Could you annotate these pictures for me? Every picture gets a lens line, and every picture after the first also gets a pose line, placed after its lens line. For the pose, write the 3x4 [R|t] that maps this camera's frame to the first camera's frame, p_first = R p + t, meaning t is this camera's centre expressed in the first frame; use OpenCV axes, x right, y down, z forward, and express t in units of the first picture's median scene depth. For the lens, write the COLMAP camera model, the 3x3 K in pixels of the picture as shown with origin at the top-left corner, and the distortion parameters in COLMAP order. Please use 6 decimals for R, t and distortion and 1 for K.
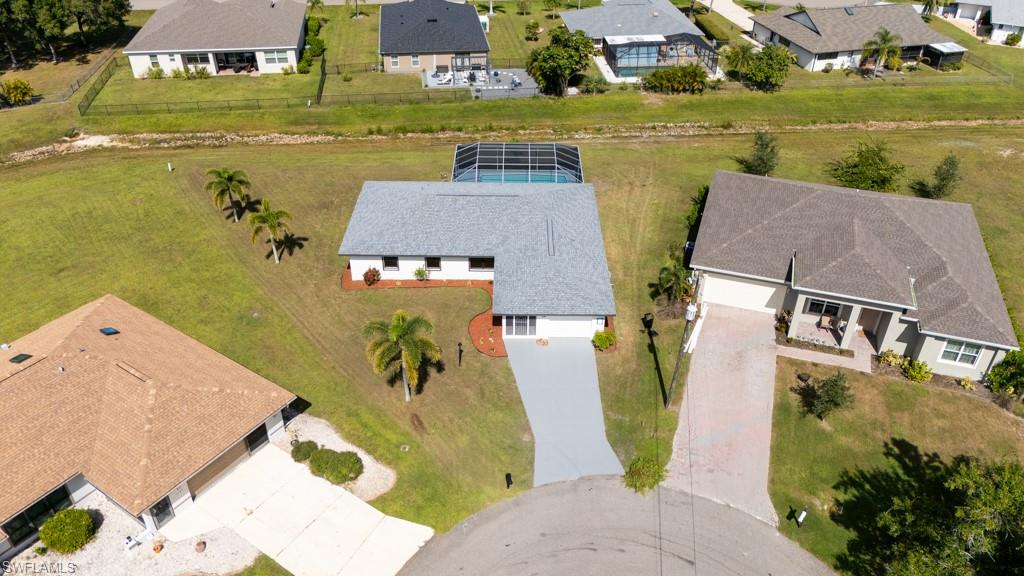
lens RADIAL K [[764.2, 0, 508.2], [0, 764.2, 288.2], [0, 0, 1]] dist [0.006315, 0.002812]
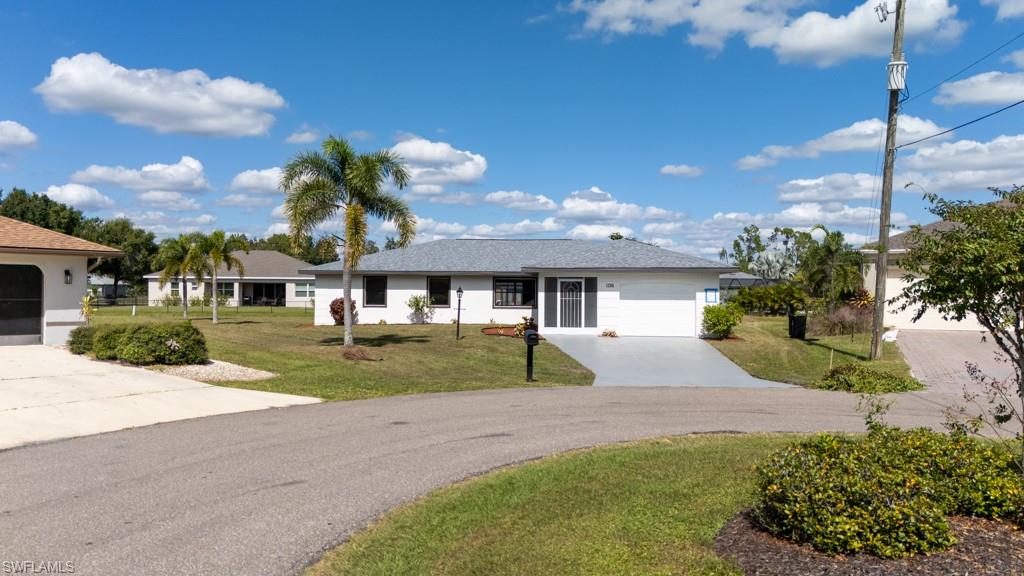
lens RADIAL K [[764.2, 0, 512.1], [0, 764.2, 286.0], [0, 0, 1]] dist [0.006315, 0.002812]
pose [[0.996567, 0.008803, -0.082325, 0.011939], [-0.055143, 0.812275, -0.580662, 0.224780], [0.061759, 0.583208, 0.809972, 0.311996]]
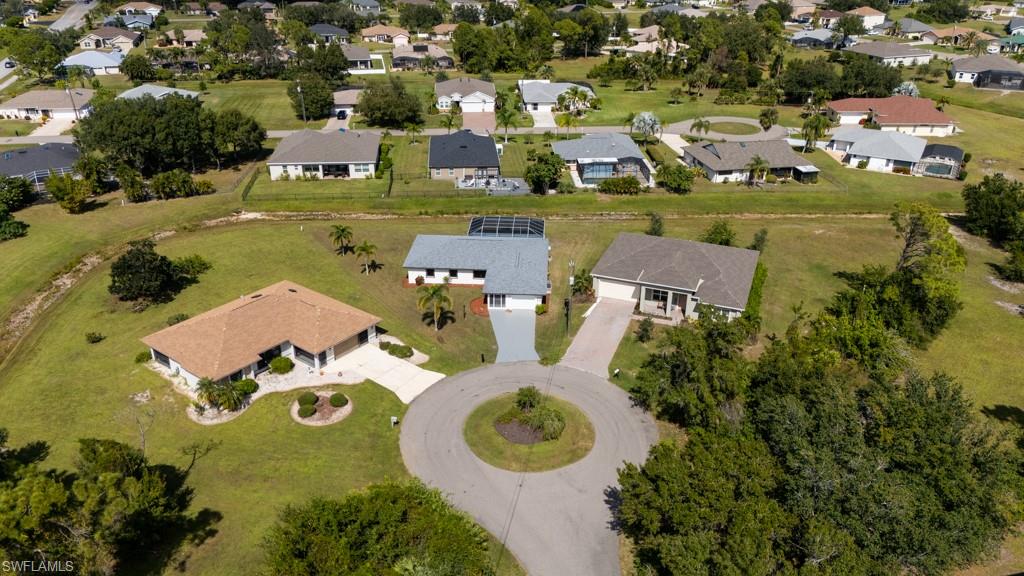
lens RADIAL K [[764.2, 0, 514.2], [0, 764.2, 285.6], [0, 0, 1]] dist [0.006315, 0.002812]
pose [[0.998891, 0.020346, -0.042467, 0.083102], [-0.026767, 0.987304, -0.156570, 0.184135], [0.038742, 0.157533, 0.986754, -0.527594]]
